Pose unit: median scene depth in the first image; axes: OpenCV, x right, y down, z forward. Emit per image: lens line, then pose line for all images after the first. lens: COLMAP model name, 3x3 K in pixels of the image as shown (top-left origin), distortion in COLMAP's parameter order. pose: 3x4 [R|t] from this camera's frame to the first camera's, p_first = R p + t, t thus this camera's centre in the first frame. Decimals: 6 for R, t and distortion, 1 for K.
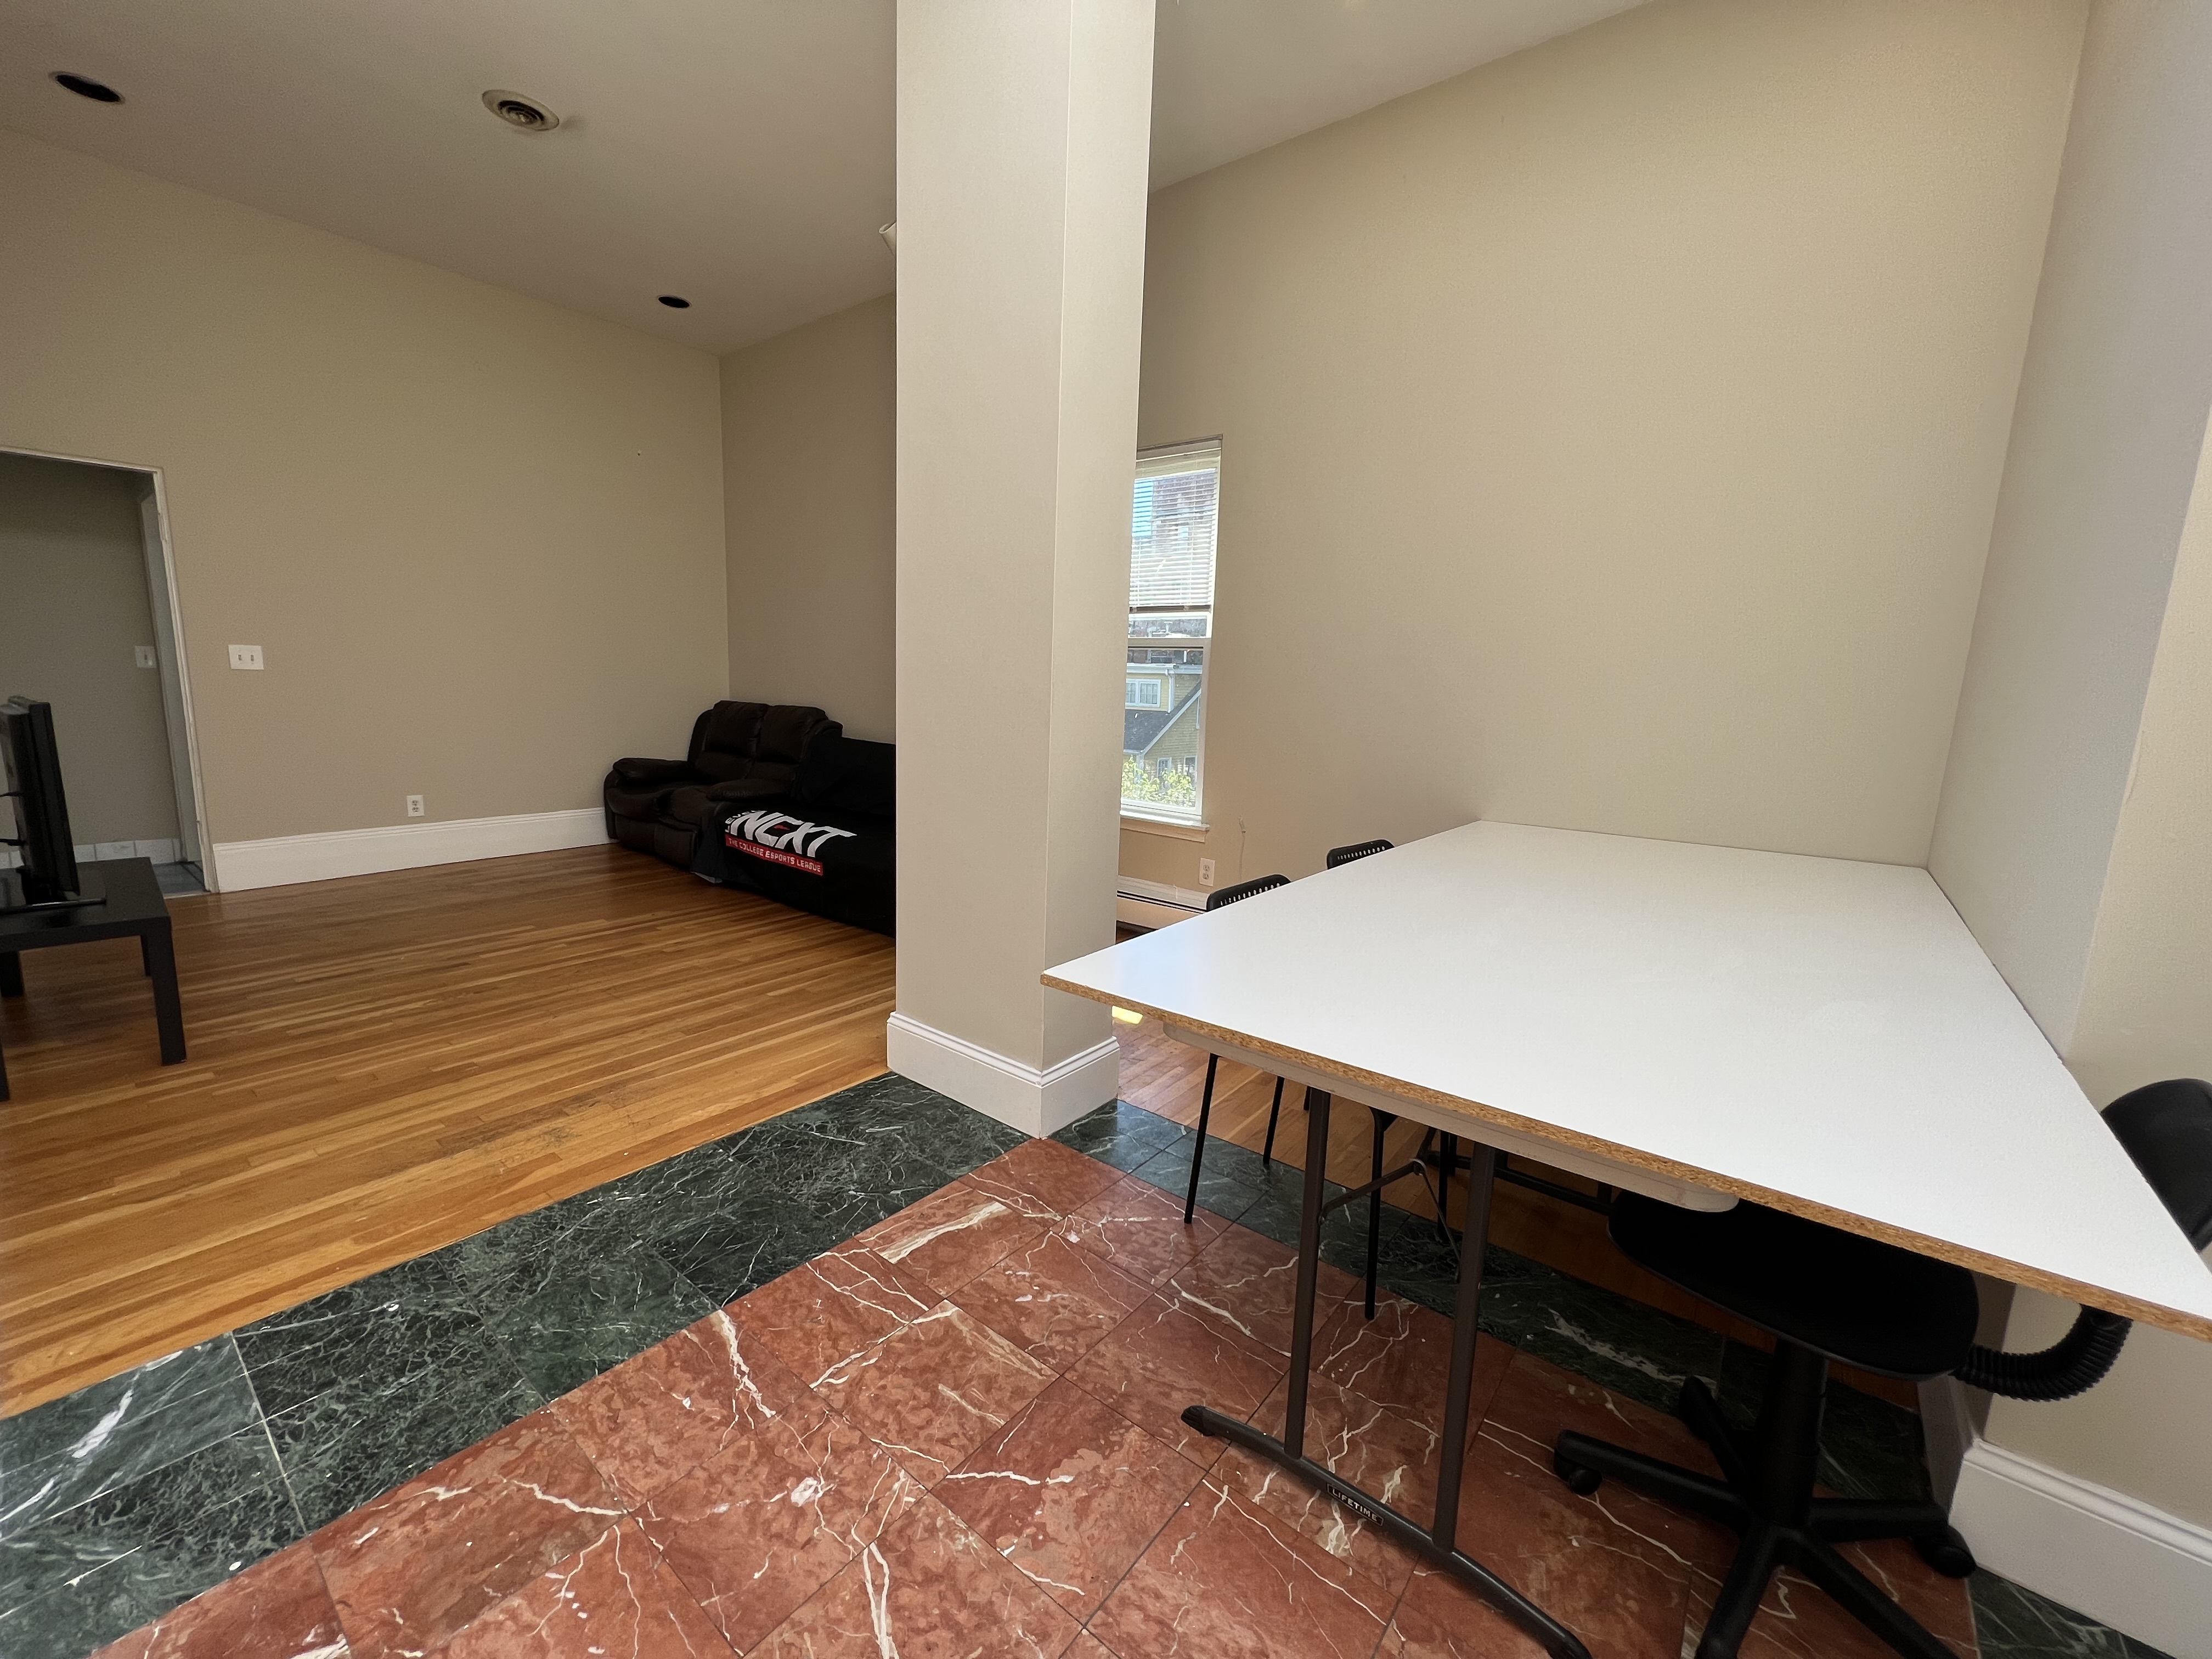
lens RADIAL K [[891.5, 0, 1099.4], [0, 891.5, 829.6], [0, 0, 1]] dist [0.004155, 0.000191]
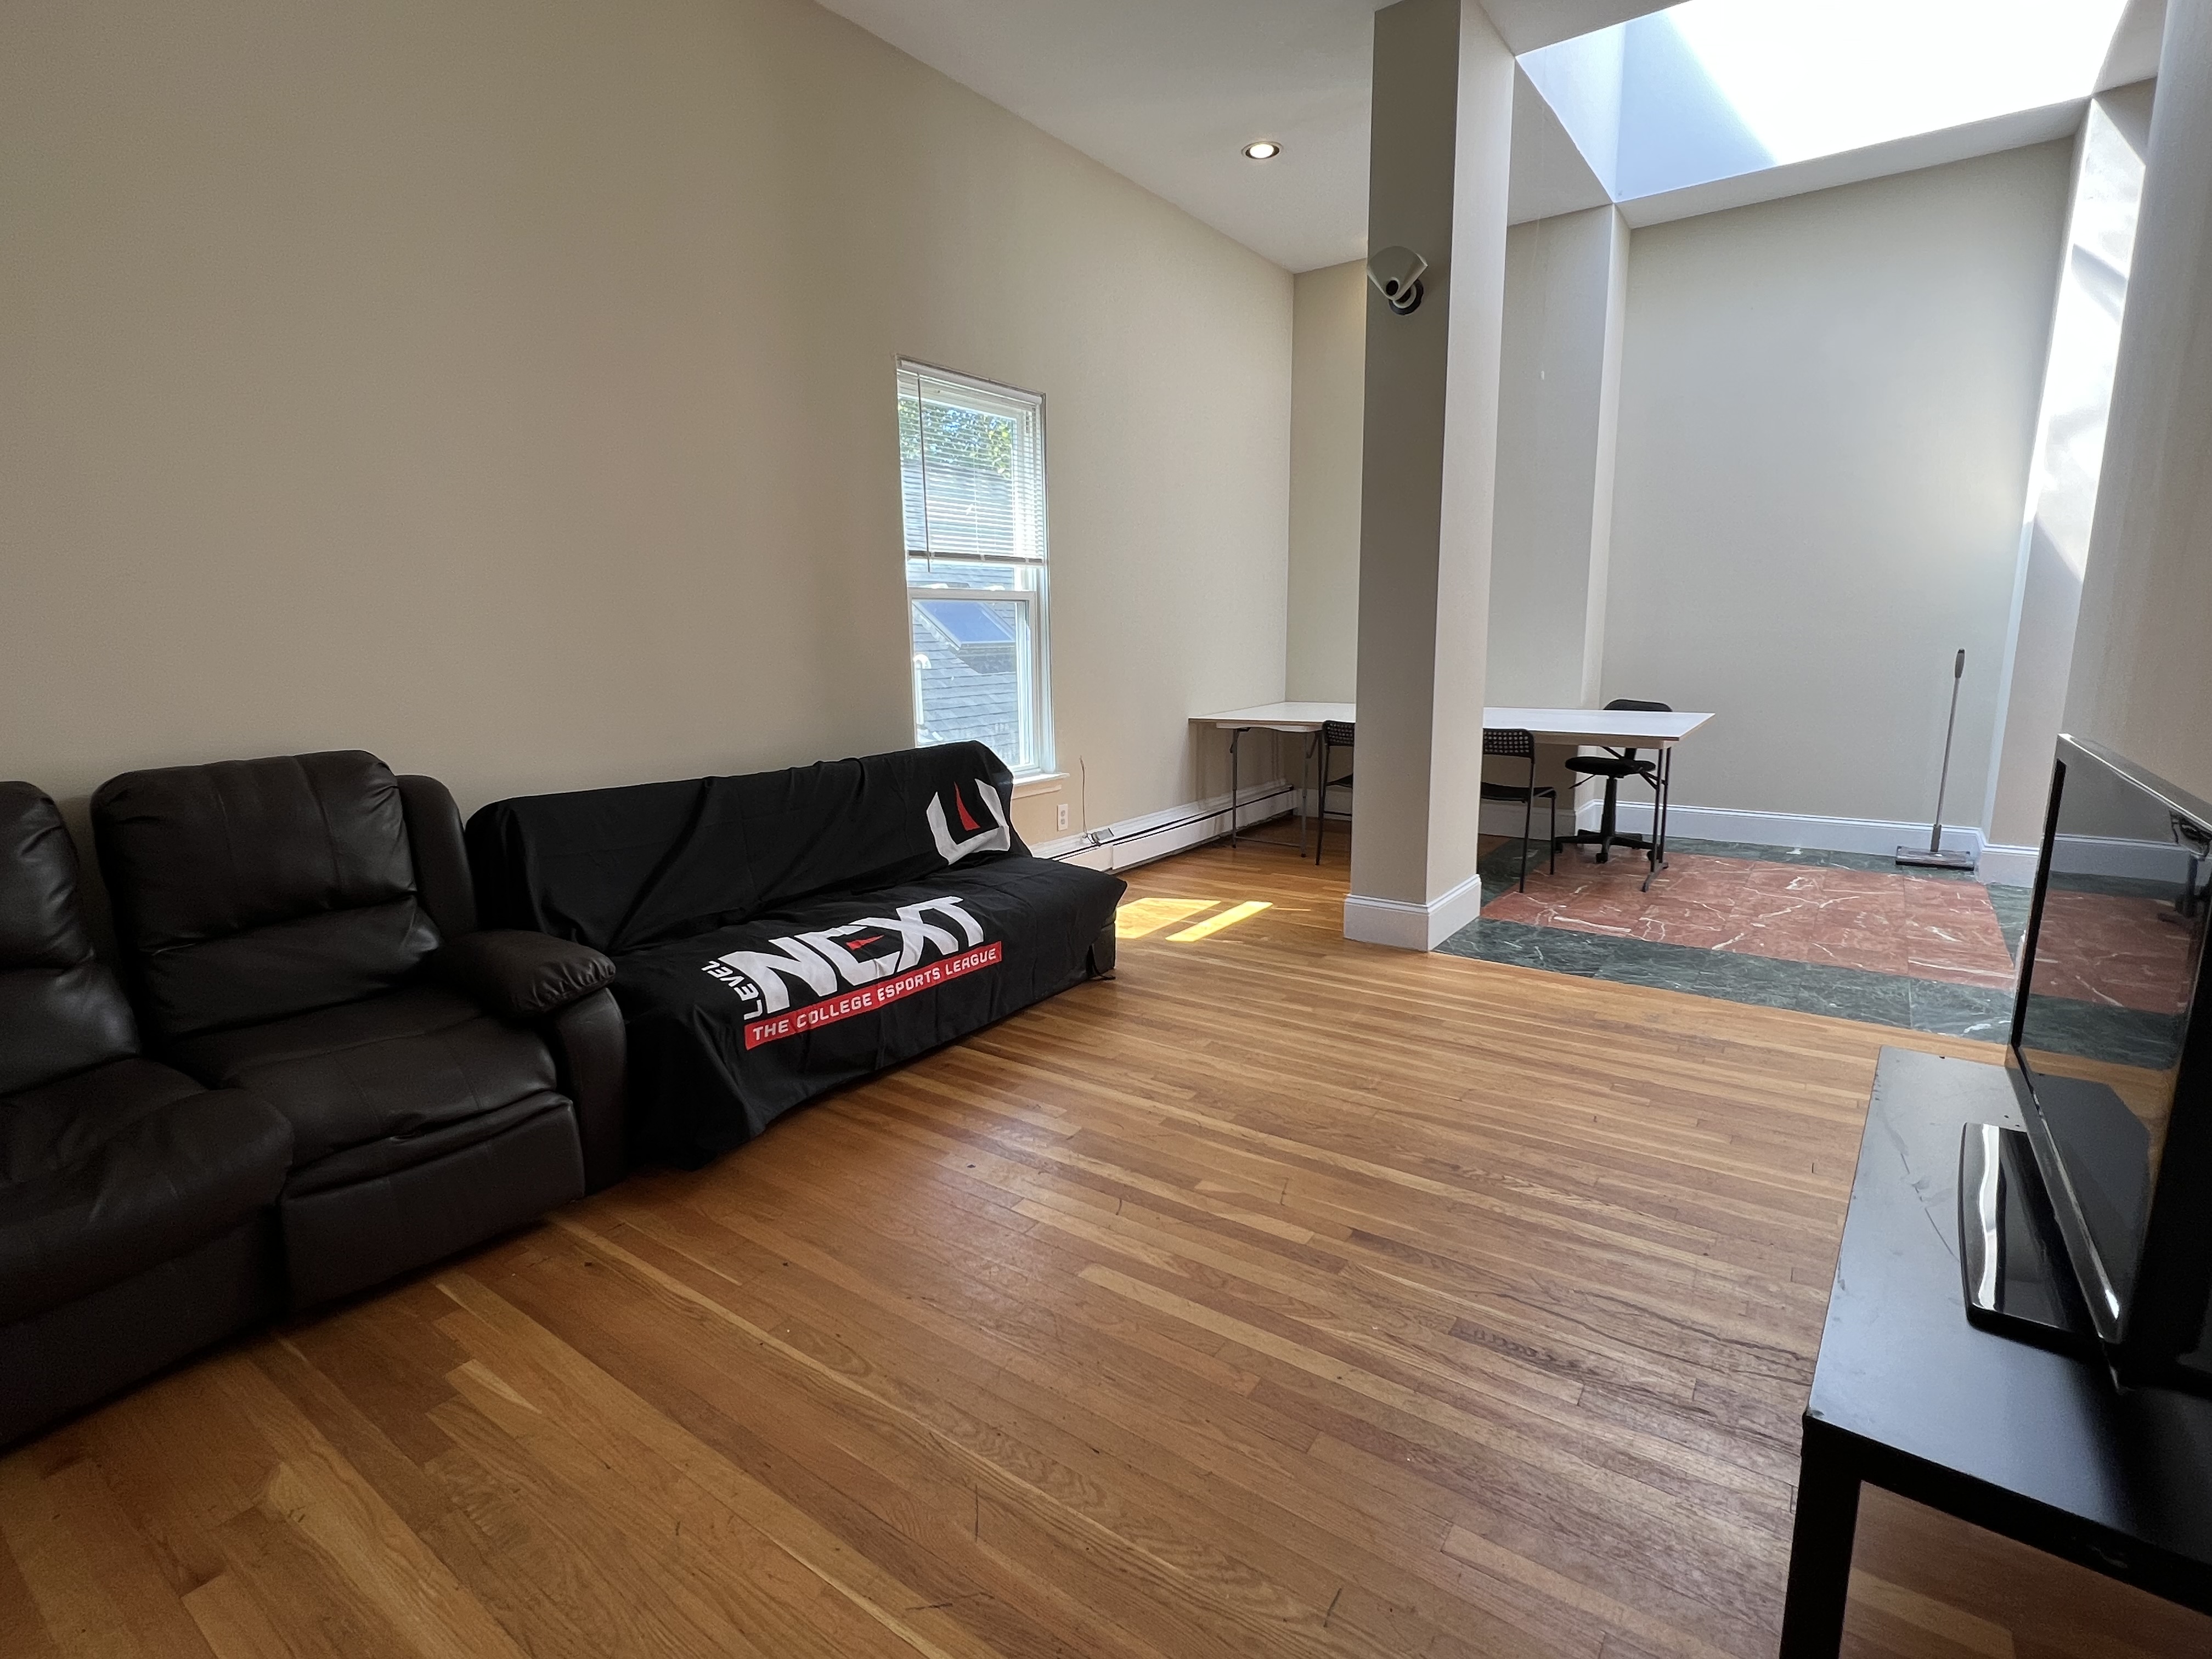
lens RADIAL K [[1057.4, 0, 1100.9], [0, 1057.4, 829.0], [0, 0, 1]] dist [0.002361, 0.000322]
pose [[-0.049887, -0.216386, 0.975032, -2.021214], [0.179696, 0.958372, 0.221883, -0.380006], [-0.982456, 0.186278, -0.008927, 1.795894]]
